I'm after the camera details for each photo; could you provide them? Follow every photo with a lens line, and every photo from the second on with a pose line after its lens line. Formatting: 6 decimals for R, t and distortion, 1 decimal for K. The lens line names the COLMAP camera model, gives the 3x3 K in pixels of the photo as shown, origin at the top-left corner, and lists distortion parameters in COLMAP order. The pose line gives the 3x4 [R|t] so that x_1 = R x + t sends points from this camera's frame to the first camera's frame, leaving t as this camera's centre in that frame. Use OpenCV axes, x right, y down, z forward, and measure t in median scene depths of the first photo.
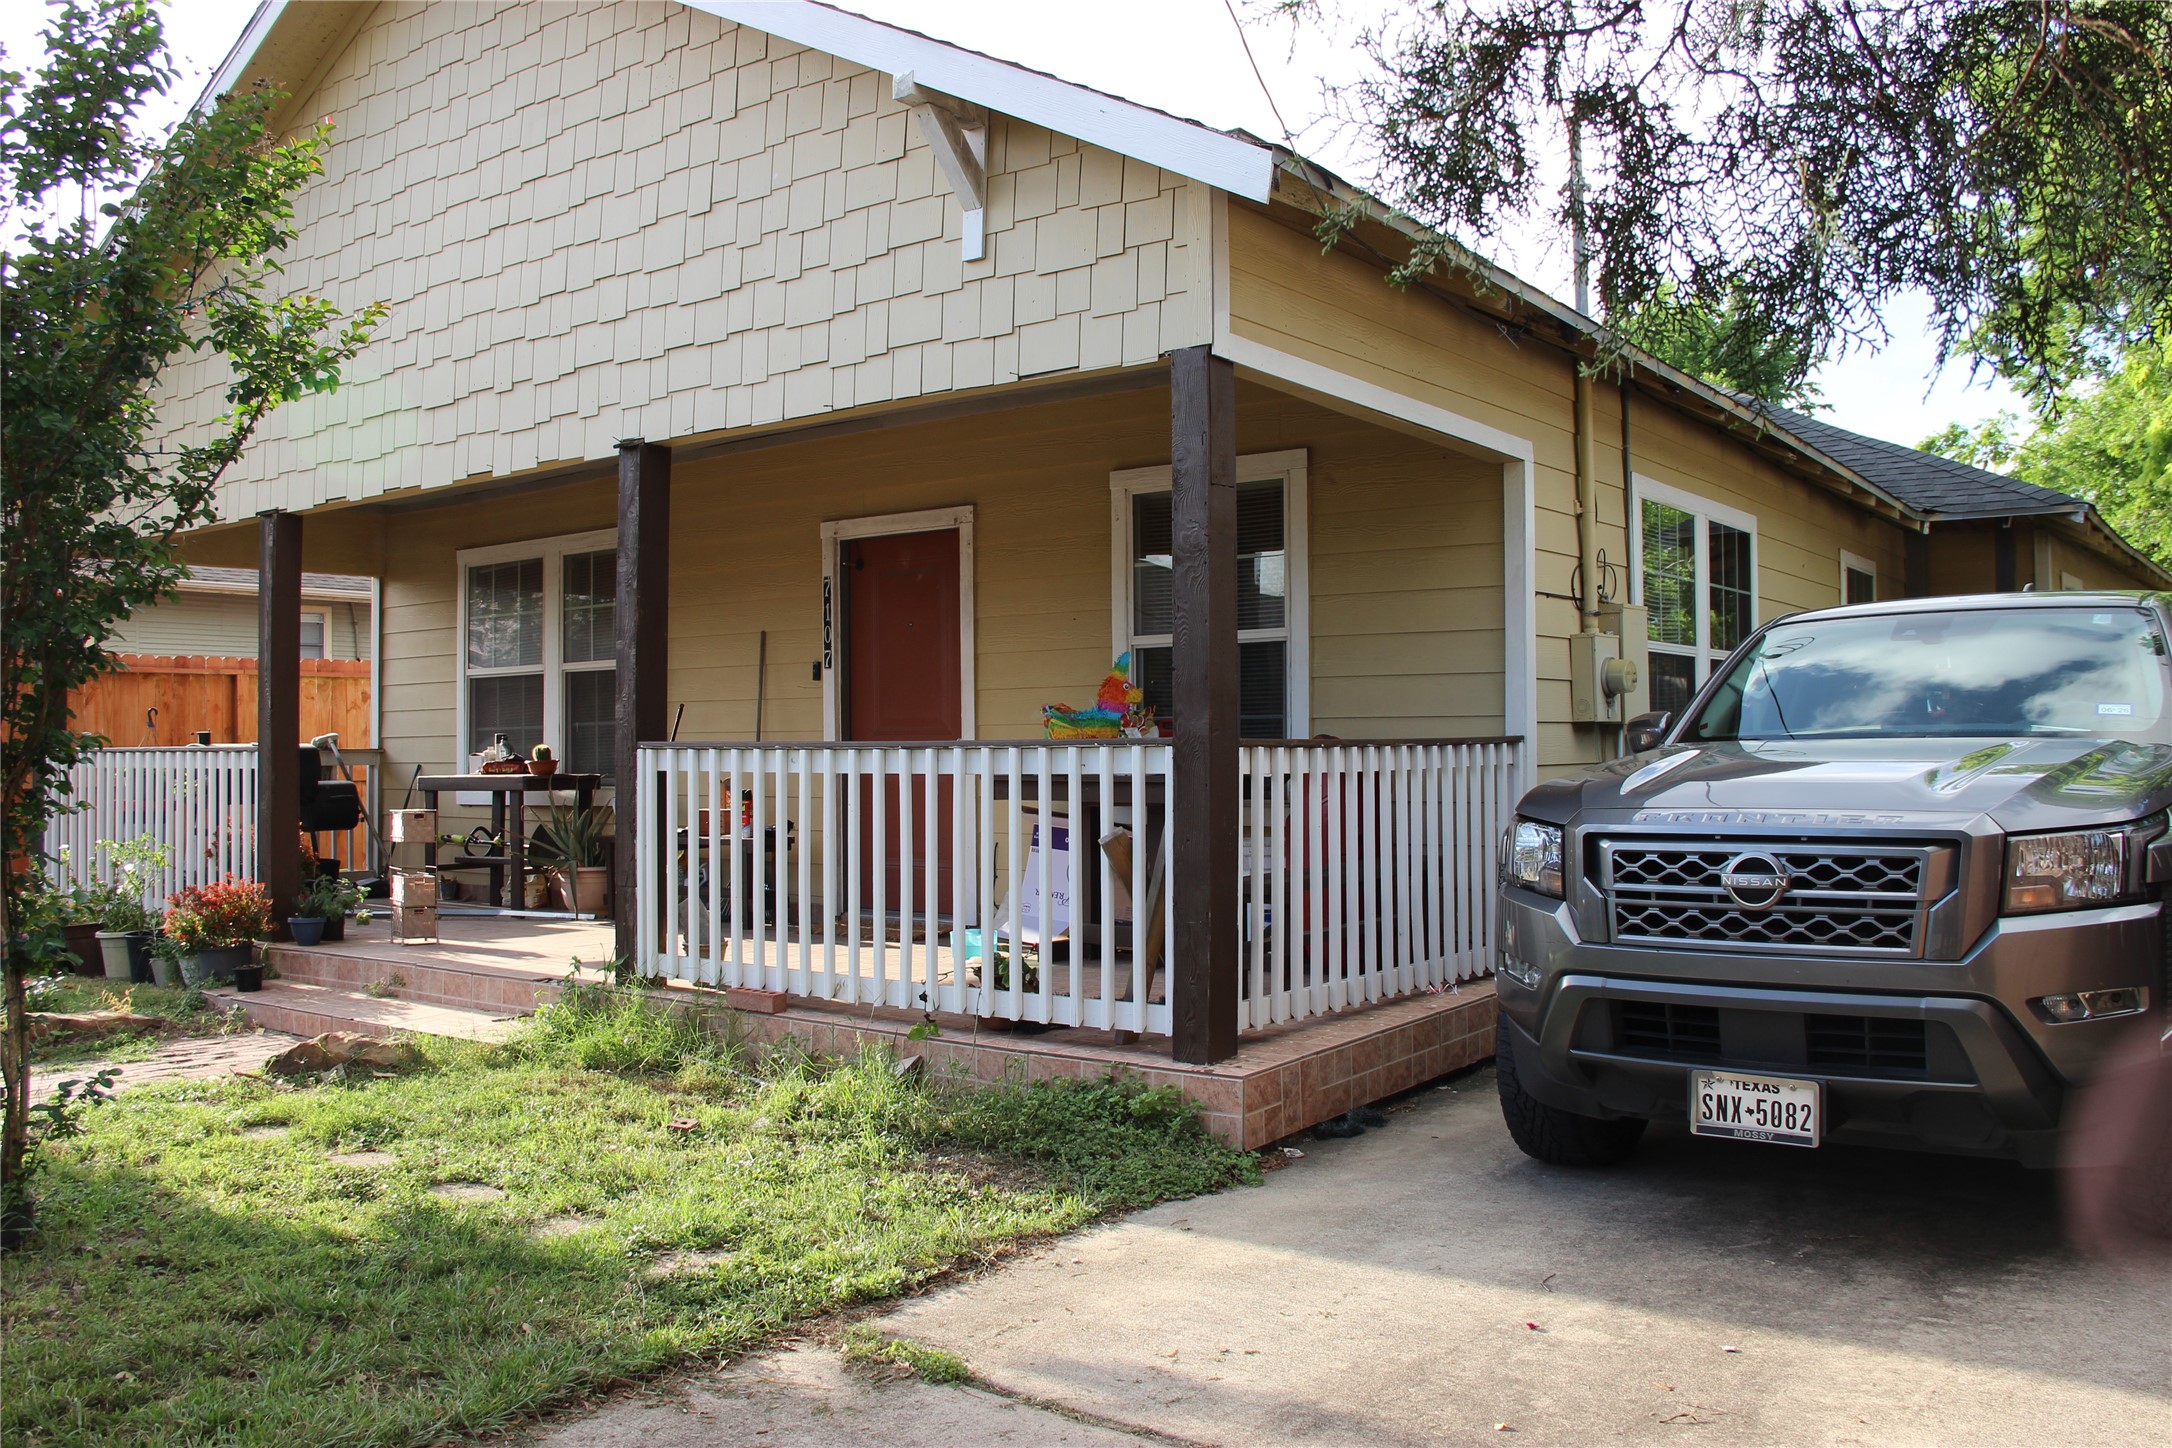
lens RADIAL K [[1824.4, 0, 1090.6], [0, 1824.4, 719.3], [0, 0, 1]] dist [-0.152864, 0.135095]
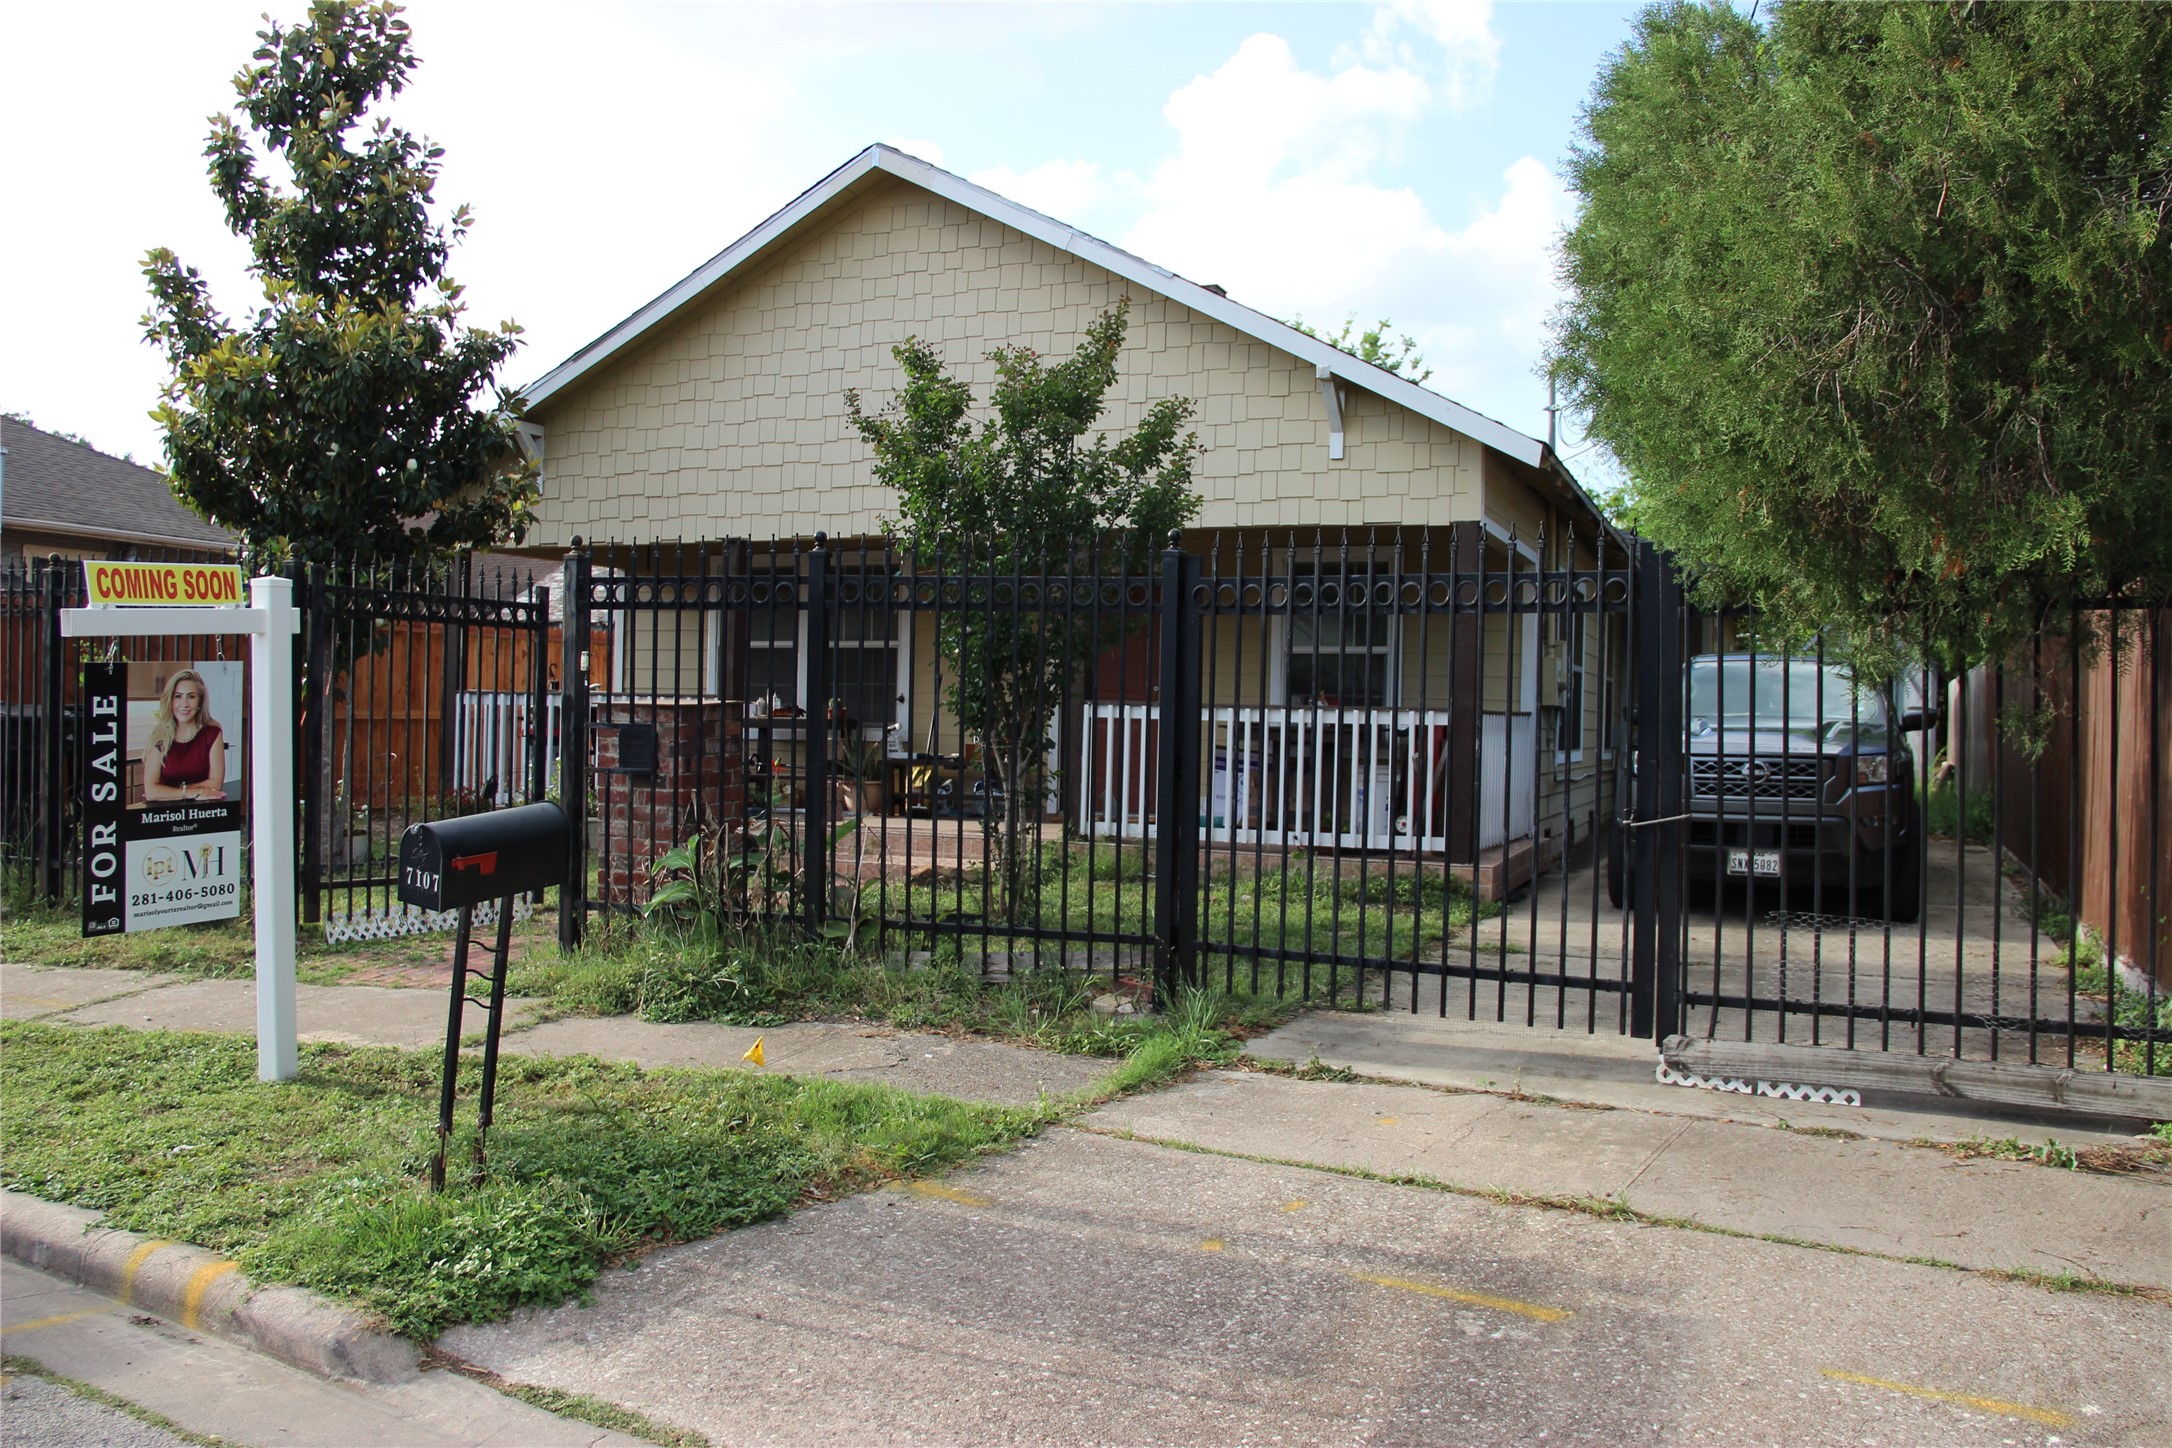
lens RADIAL K [[1824.4, 0, 1090.6], [0, 1824.4, 719.3], [0, 0, 1]] dist [-0.152864, 0.135095]
pose [[0.955339, 0.015969, 0.295081, -0.925344], [-0.024998, 0.999327, 0.026851, -0.021240], [-0.294453, -0.033028, 0.955095, -0.827376]]
